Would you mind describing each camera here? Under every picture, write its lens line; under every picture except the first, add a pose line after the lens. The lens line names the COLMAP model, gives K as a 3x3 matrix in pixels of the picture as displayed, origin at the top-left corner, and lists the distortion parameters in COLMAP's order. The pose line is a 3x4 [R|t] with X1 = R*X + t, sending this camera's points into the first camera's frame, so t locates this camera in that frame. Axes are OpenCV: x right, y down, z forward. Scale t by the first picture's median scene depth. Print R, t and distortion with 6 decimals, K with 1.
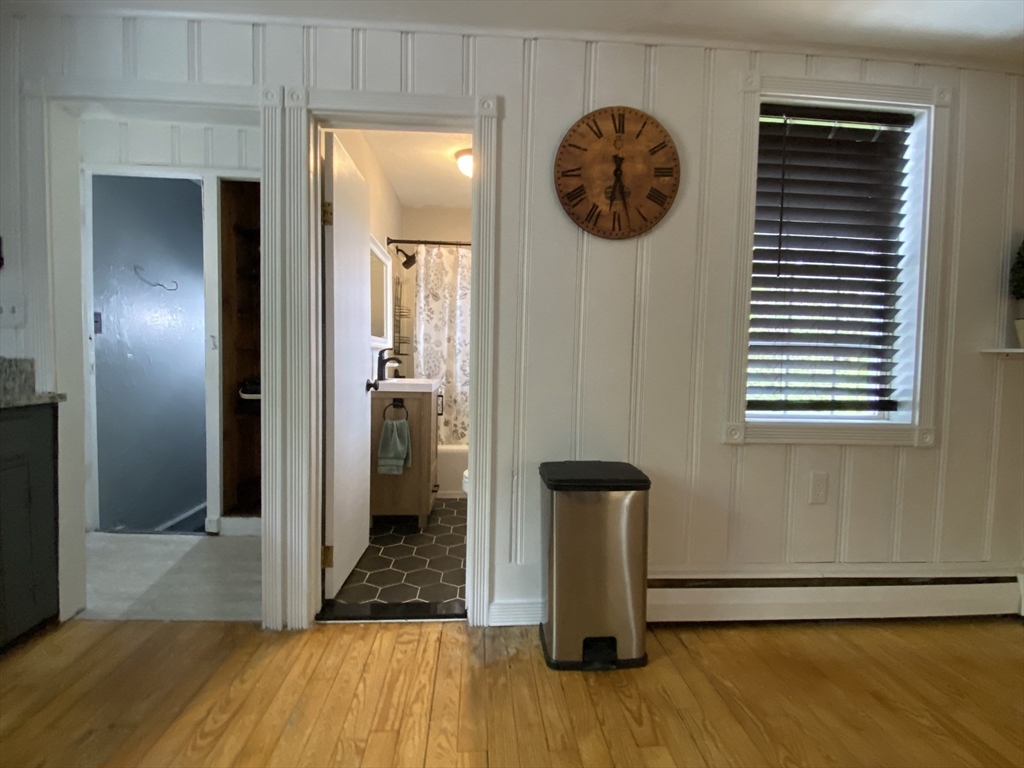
lens RADIAL K [[498.2, 0, 512.0], [0, 498.2, 384.0], [0, 0, 1]] dist [-0.010452, -0.000596]
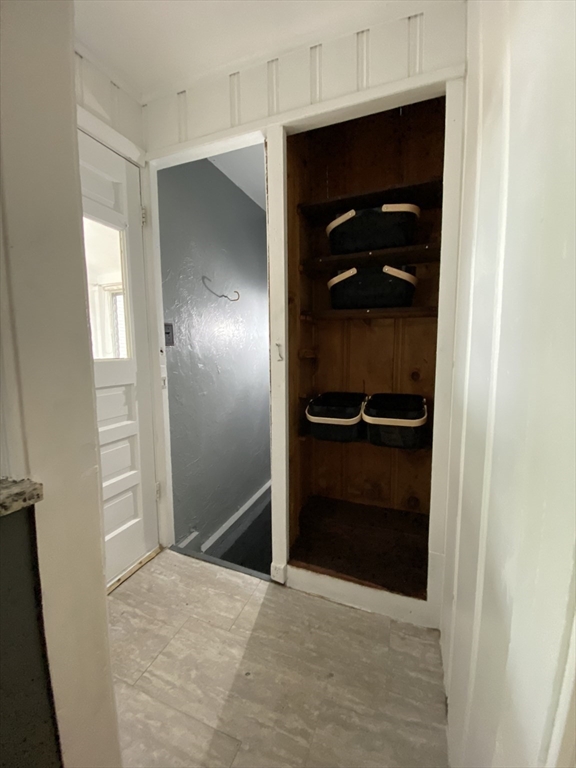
lens RADIAL K [[308.0, 0, 290.0], [0, 308.0, 385.1], [0, 0, 1]] dist [0.025336, -0.023412]
pose [[0.909527, 0.020426, -0.415144, -0.353233], [0.002396, 0.998517, 0.054379, -0.054506], [0.415639, -0.050454, 0.908129, 0.517289]]
